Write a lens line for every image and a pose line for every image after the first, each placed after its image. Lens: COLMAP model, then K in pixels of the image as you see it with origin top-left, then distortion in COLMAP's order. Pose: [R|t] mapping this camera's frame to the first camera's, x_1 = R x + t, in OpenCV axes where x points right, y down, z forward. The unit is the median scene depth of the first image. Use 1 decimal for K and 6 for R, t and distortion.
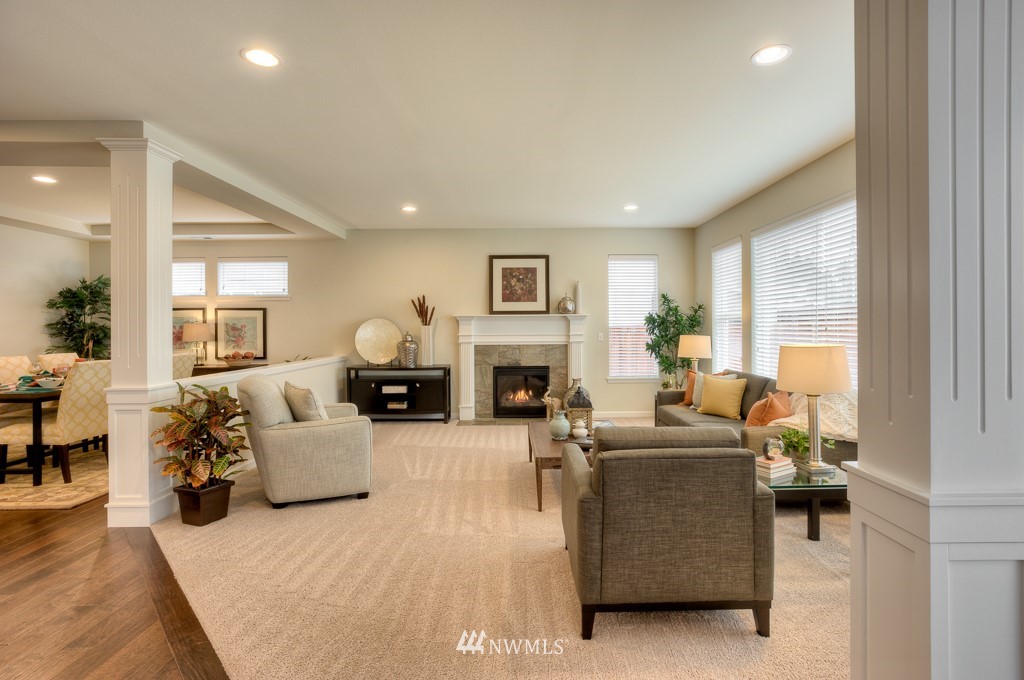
lens RADIAL K [[487.7, 0, 524.3], [0, 487.7, 326.1], [0, 0, 1]] dist [-0.053170, 0.037074]
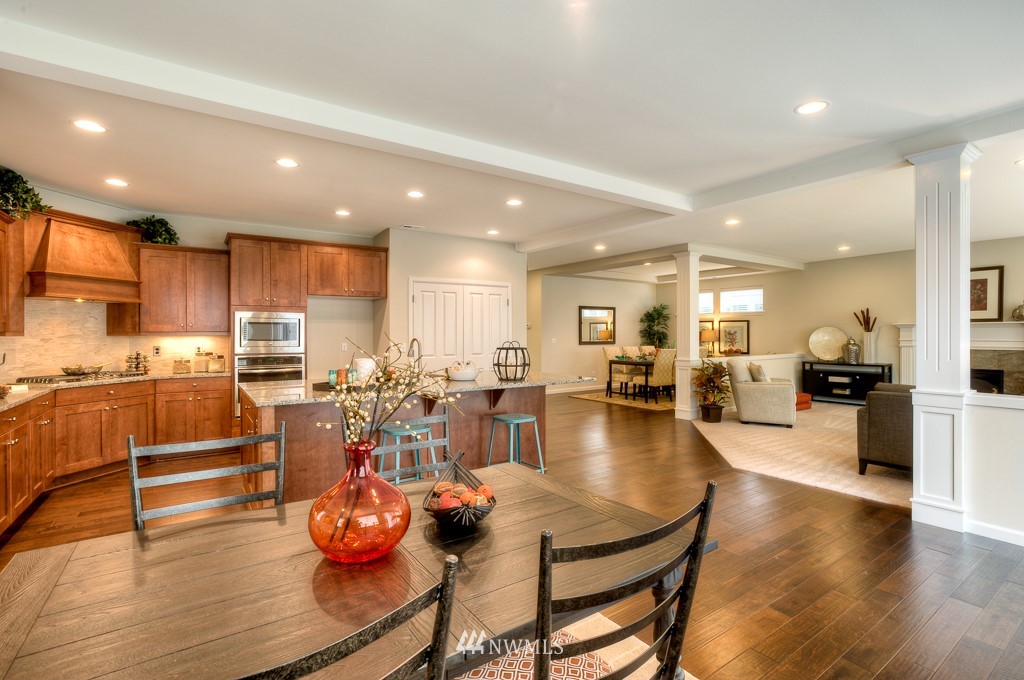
lens RADIAL K [[486.9, 0, 526.7], [0, 486.9, 338.5], [0, 0, 1]] dist [-0.049908, 0.024233]
pose [[0.576286, 0.012702, -0.817150, 0.304569], [0.000694, 0.999871, 0.016032, -0.004773], [0.817248, -0.009806, 0.576203, -0.453342]]
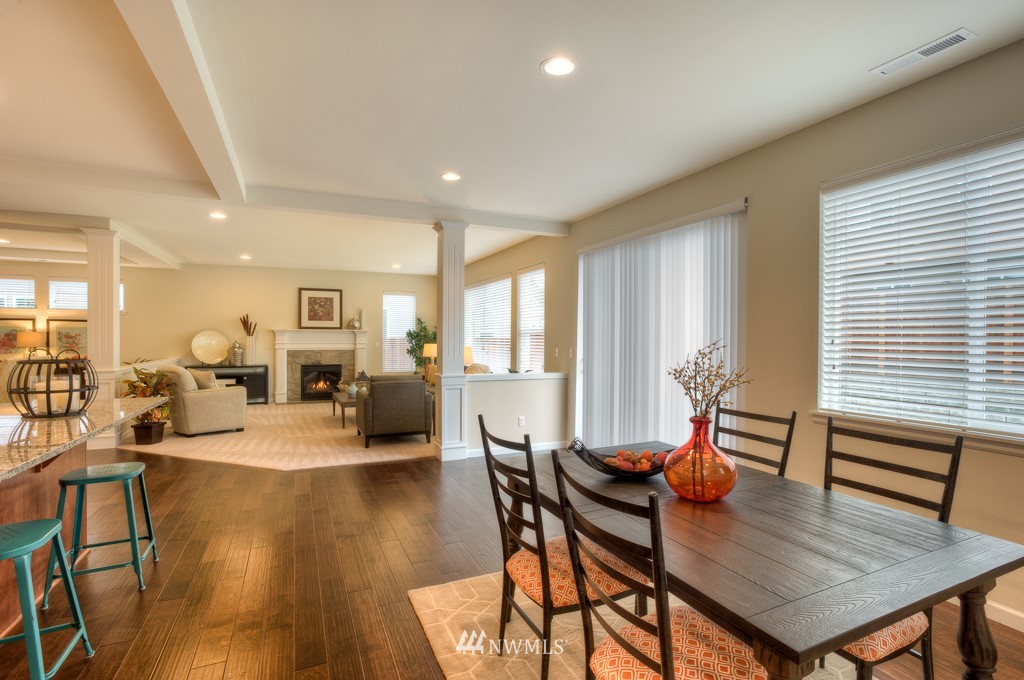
lens RADIAL K [[486.9, 0, 526.7], [0, 486.9, 338.5], [0, 0, 1]] dist [-0.049908, 0.024233]
pose [[0.903640, 0.010436, 0.428166, -0.072934], [-0.011487, 0.999934, -0.000129, -0.002964], [-0.428140, -0.004802, 0.903700, -0.587304]]
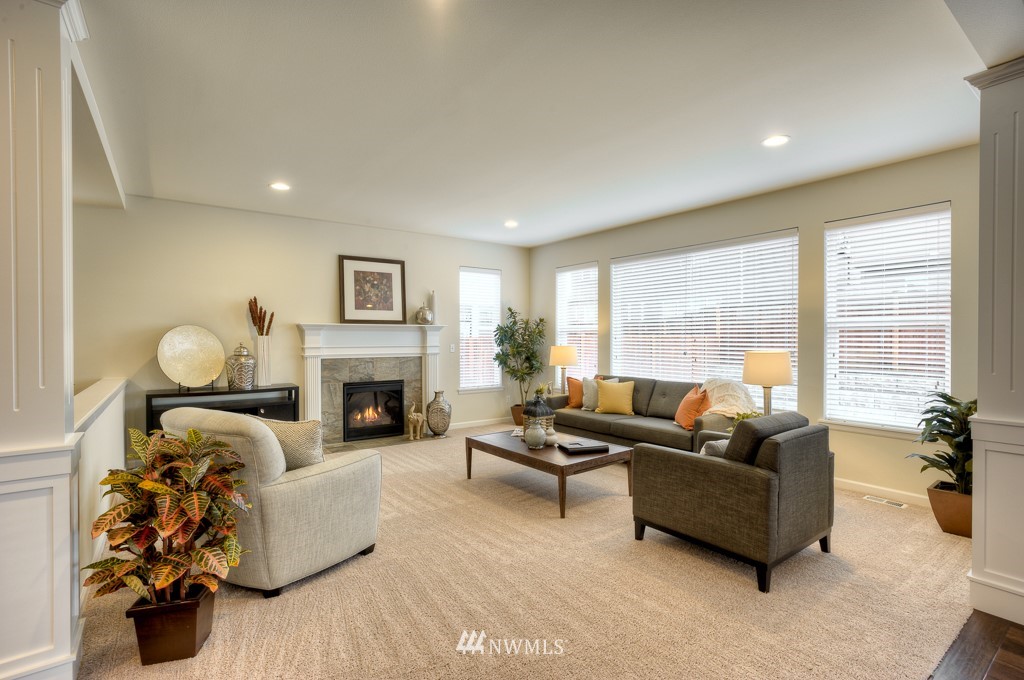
lens RADIAL K [[486.9, 0, 526.7], [0, 486.9, 338.5], [0, 0, 1]] dist [-0.049908, 0.024233]
pose [[0.805123, 0.003373, 0.593098, -0.319444], [-0.004248, 0.999991, 0.000080, 0.001991], [-0.593092, -0.002584, 0.805130, 0.113596]]
